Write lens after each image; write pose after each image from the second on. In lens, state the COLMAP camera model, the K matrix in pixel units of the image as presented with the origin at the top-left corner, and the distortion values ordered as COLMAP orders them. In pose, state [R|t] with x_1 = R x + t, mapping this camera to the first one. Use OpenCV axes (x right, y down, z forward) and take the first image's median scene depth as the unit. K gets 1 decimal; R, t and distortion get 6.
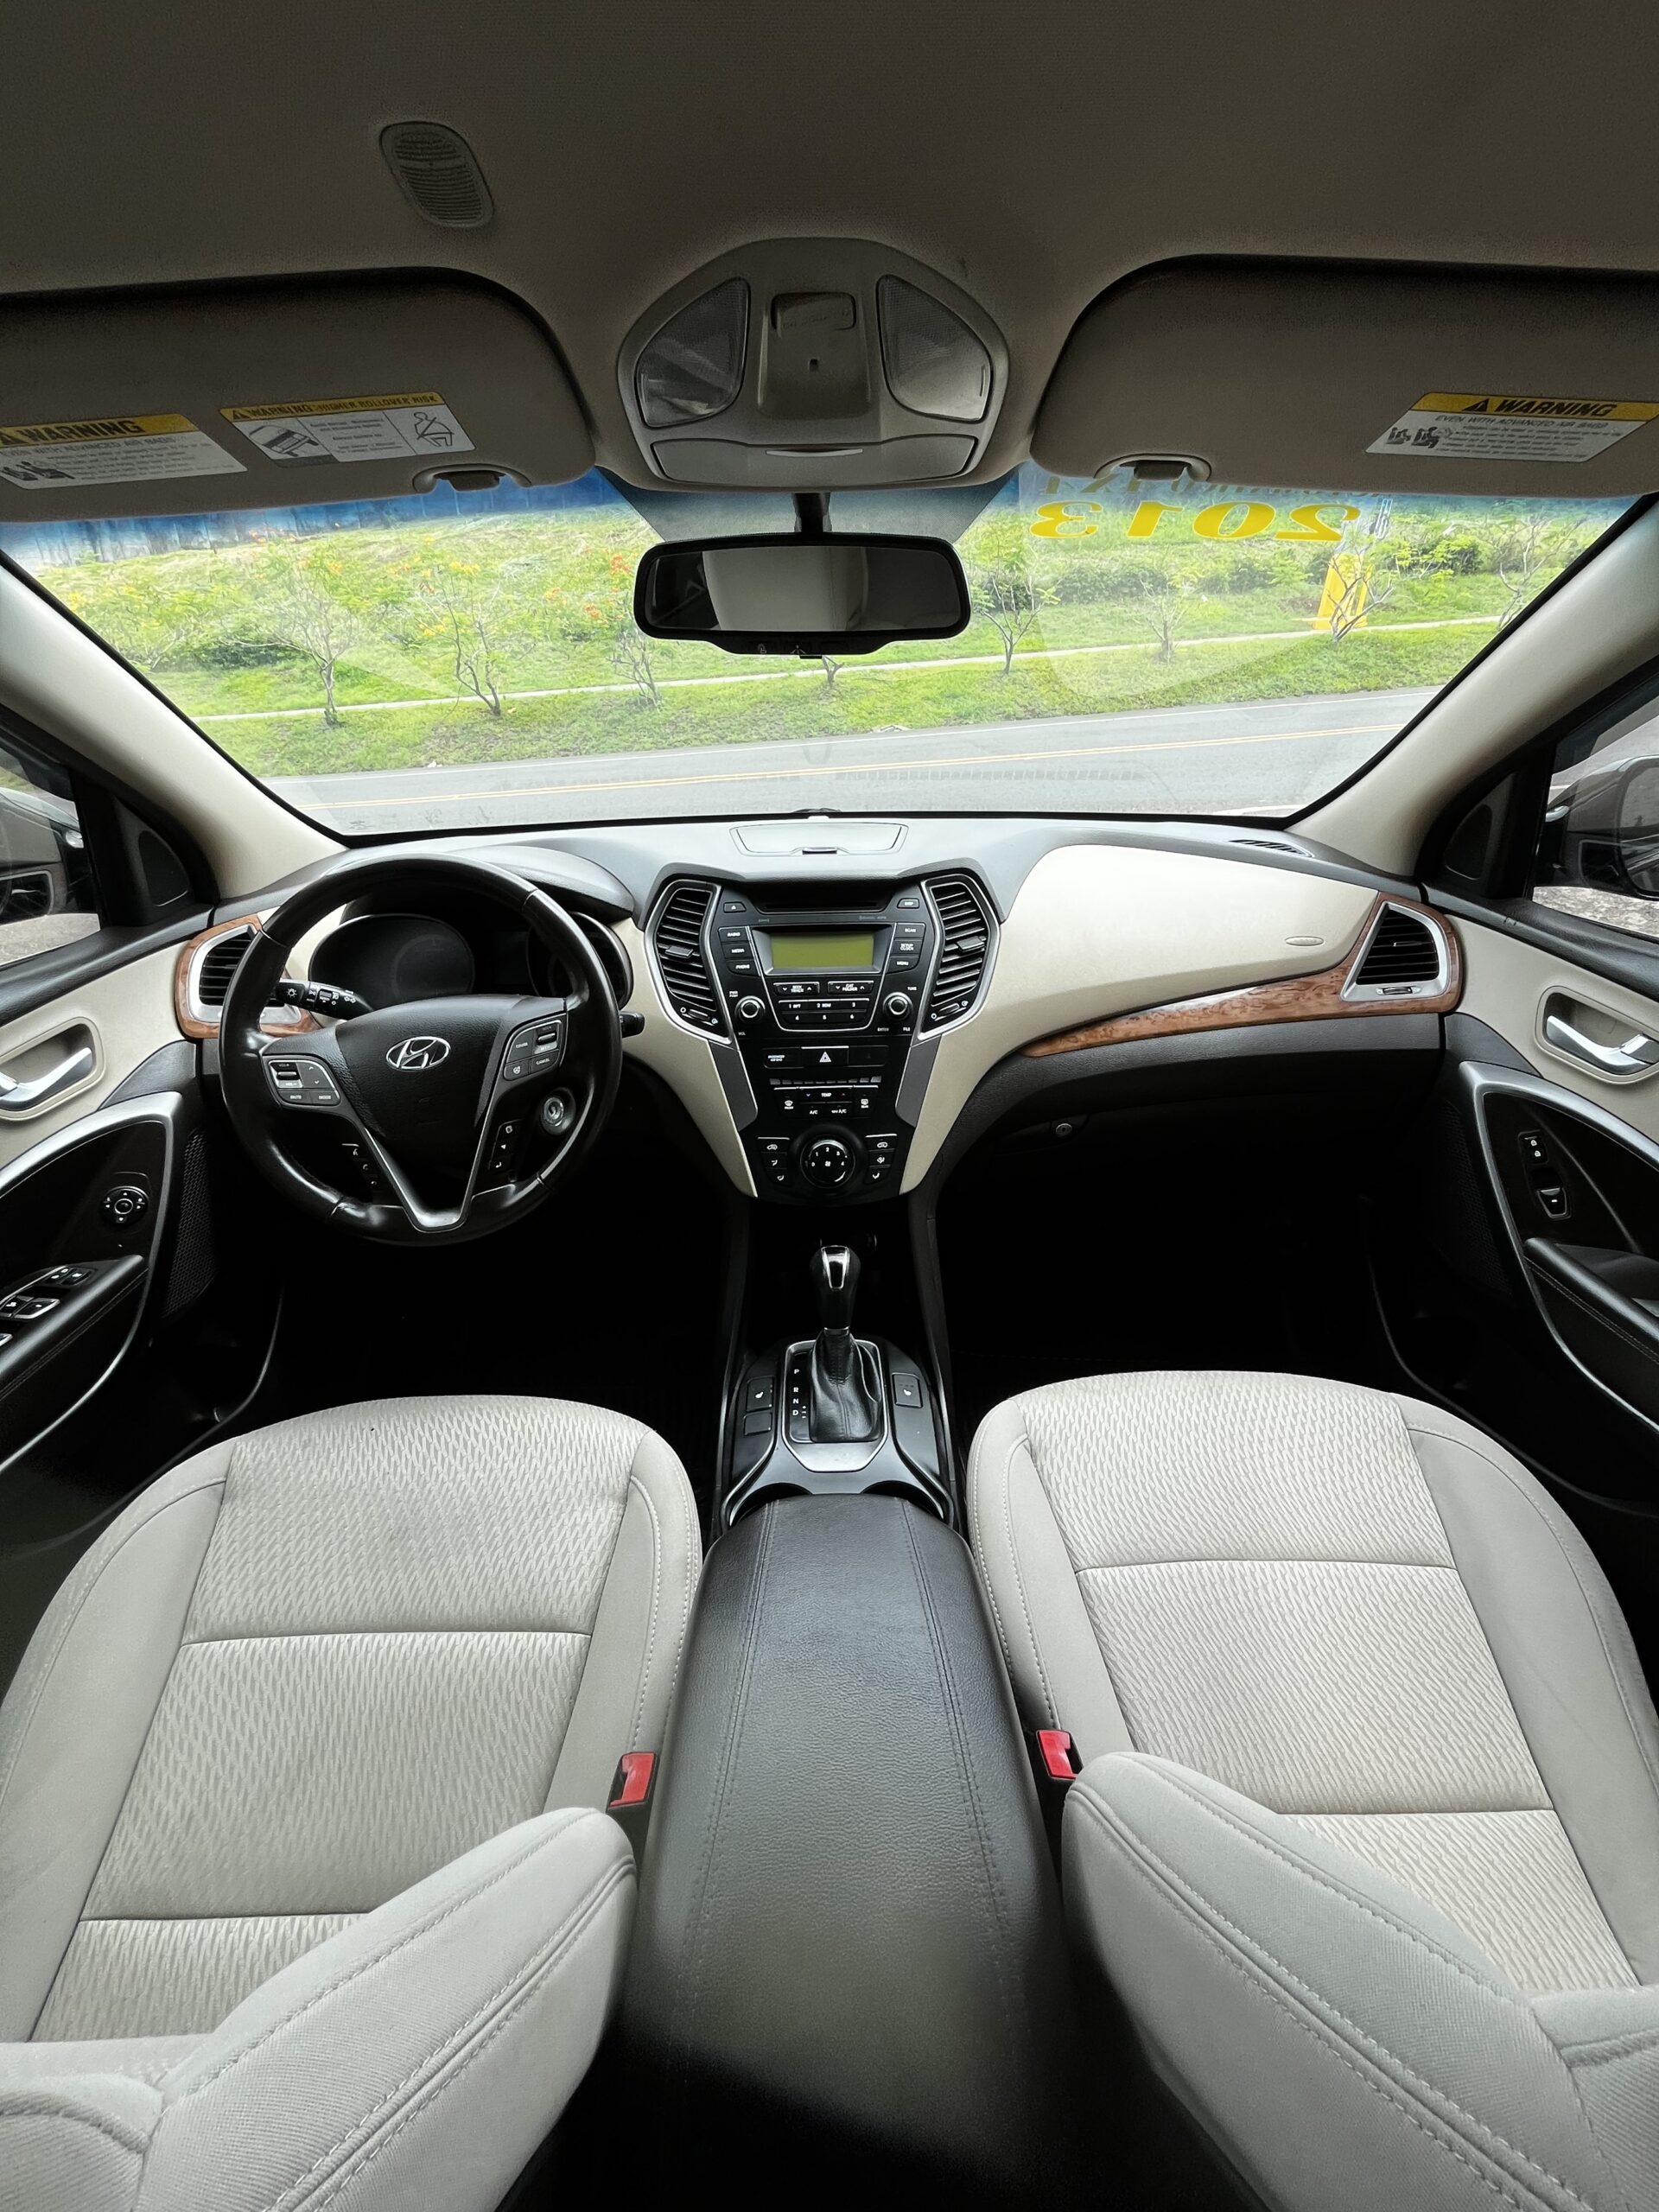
lens RADIAL K [[890.8, 0, 826.3], [0, 890.8, 1102.0], [0, 0, 1]] dist [-0.000453, 0.000007]
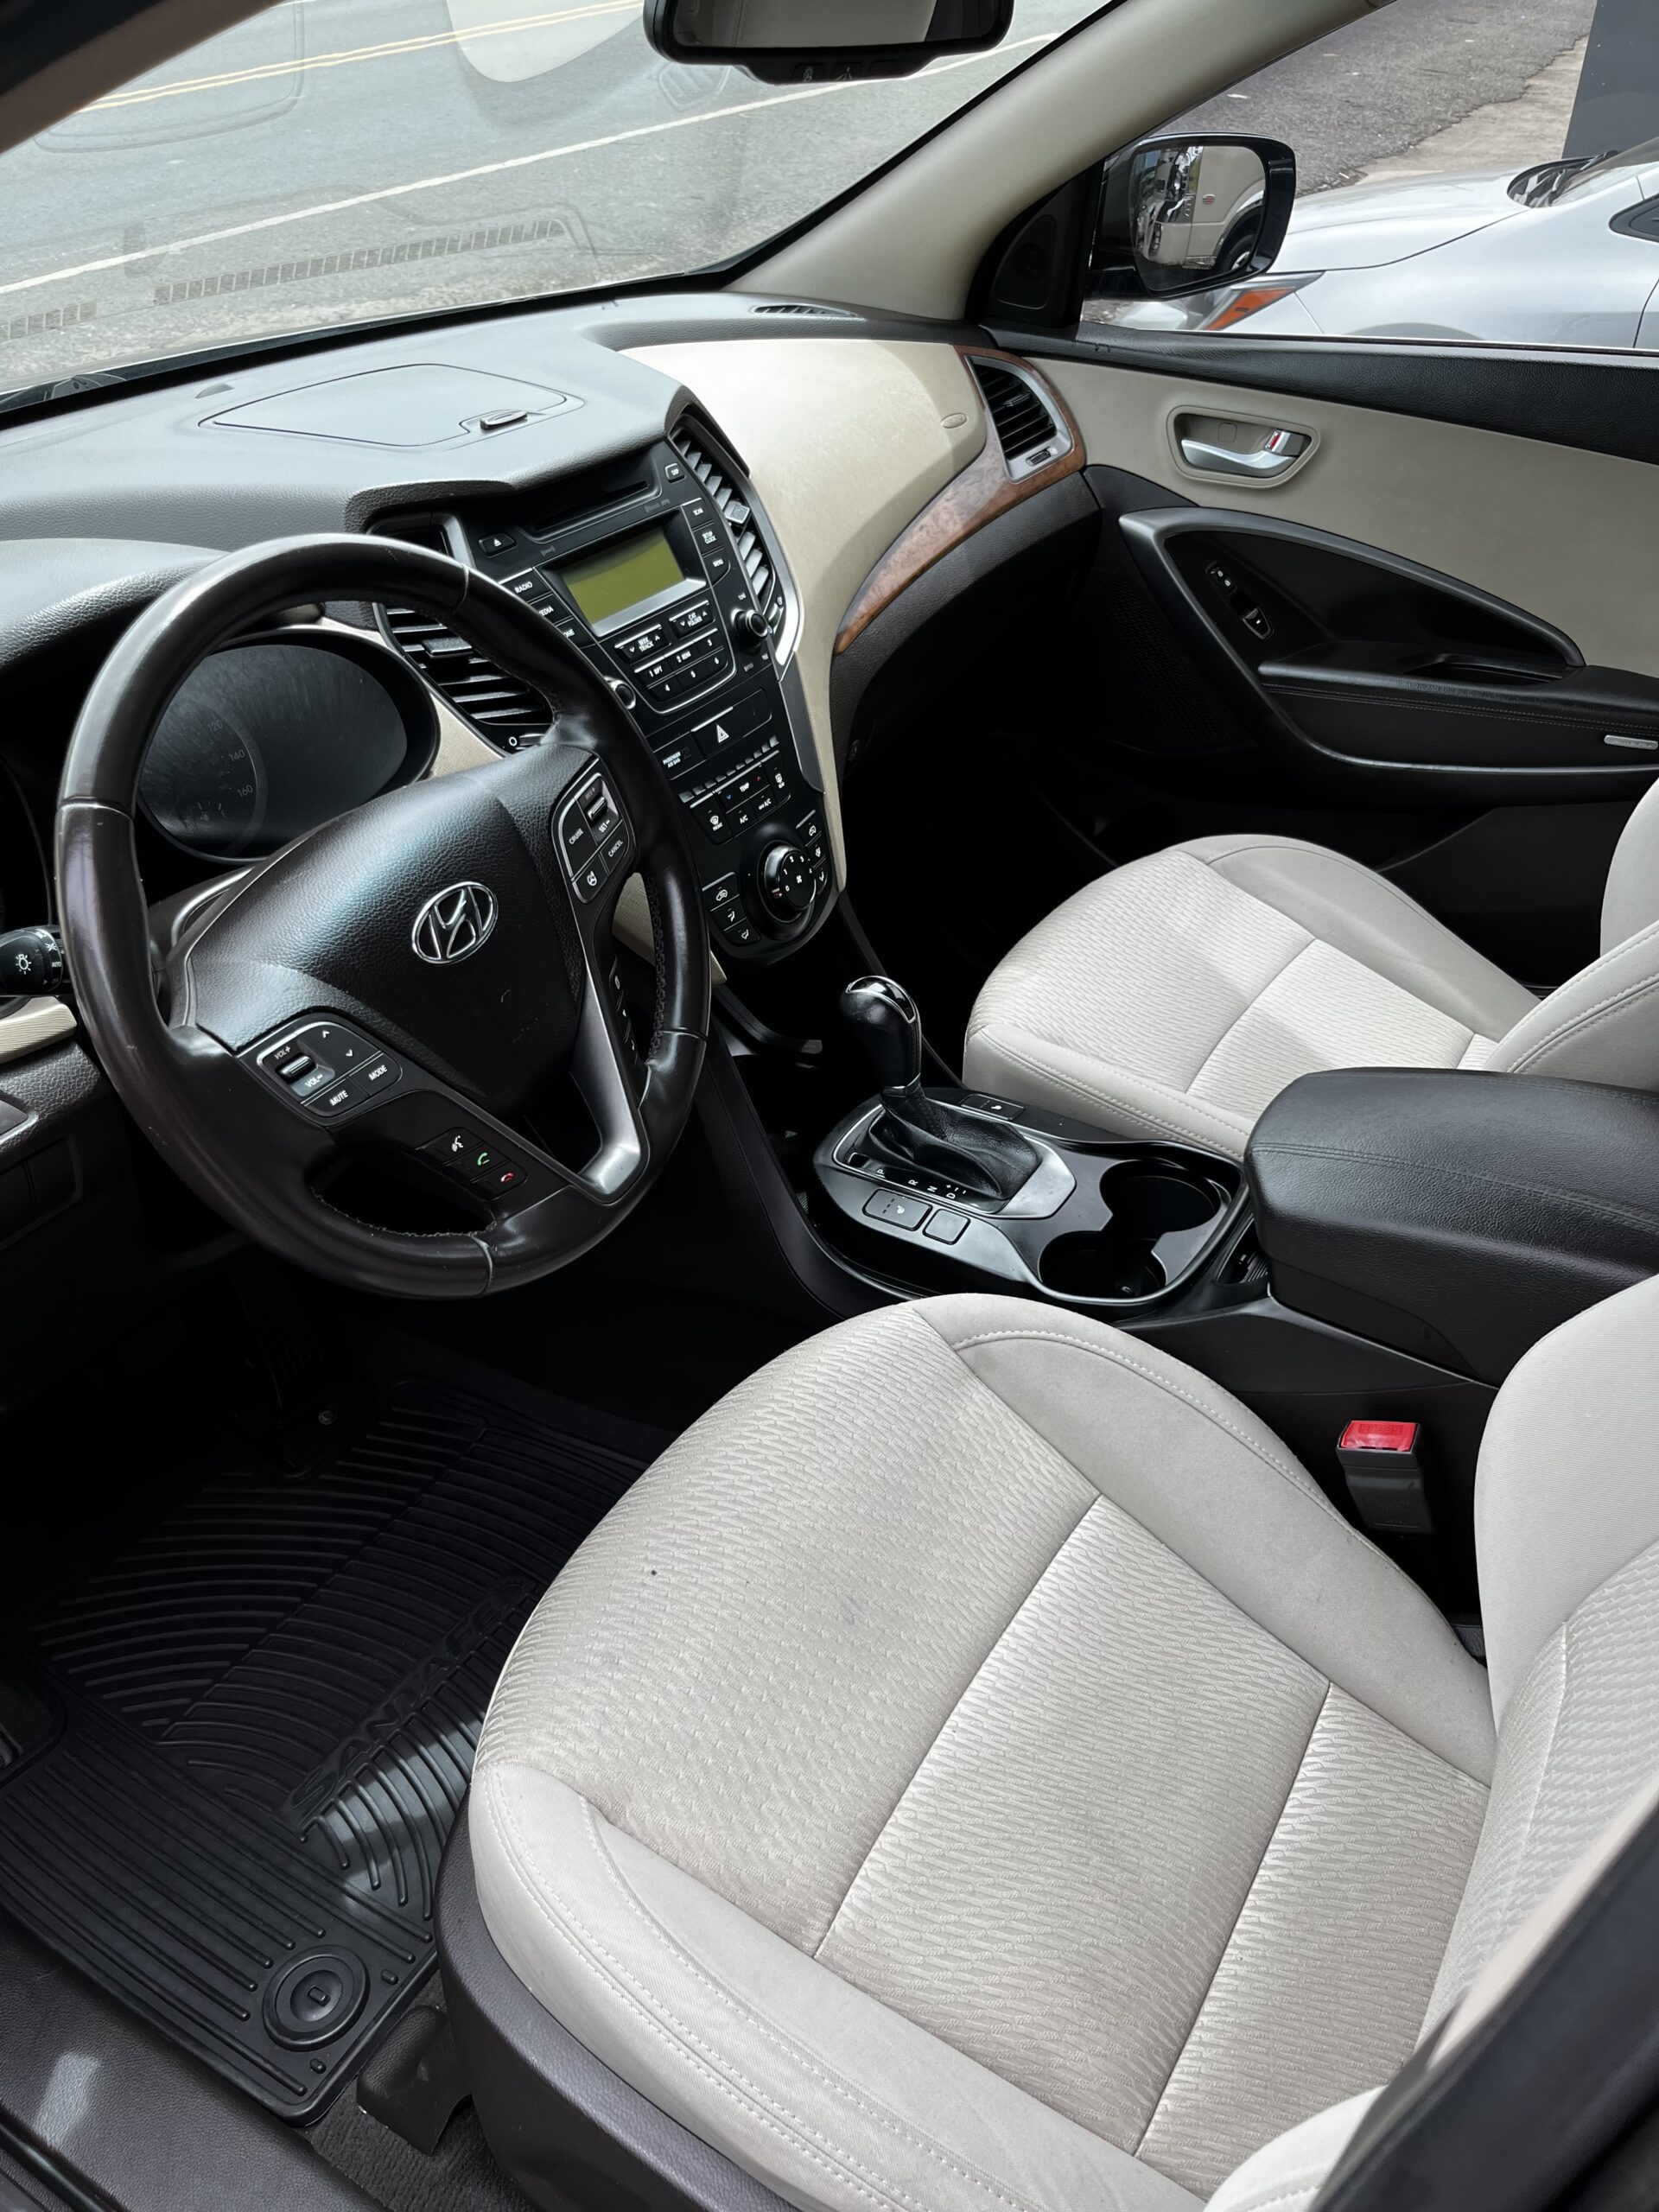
lens RADIAL K [[1647.2, 0, 829.2], [0, 1647.2, 1104.3], [0, 0, 1]] dist [0.020195, -0.063484]
pose [[0.548141, -0.475021, 0.688402, -0.900547], [0.380048, 0.874648, 0.300923, -0.143421], [-0.745054, 0.096677, 0.659961, 0.183889]]
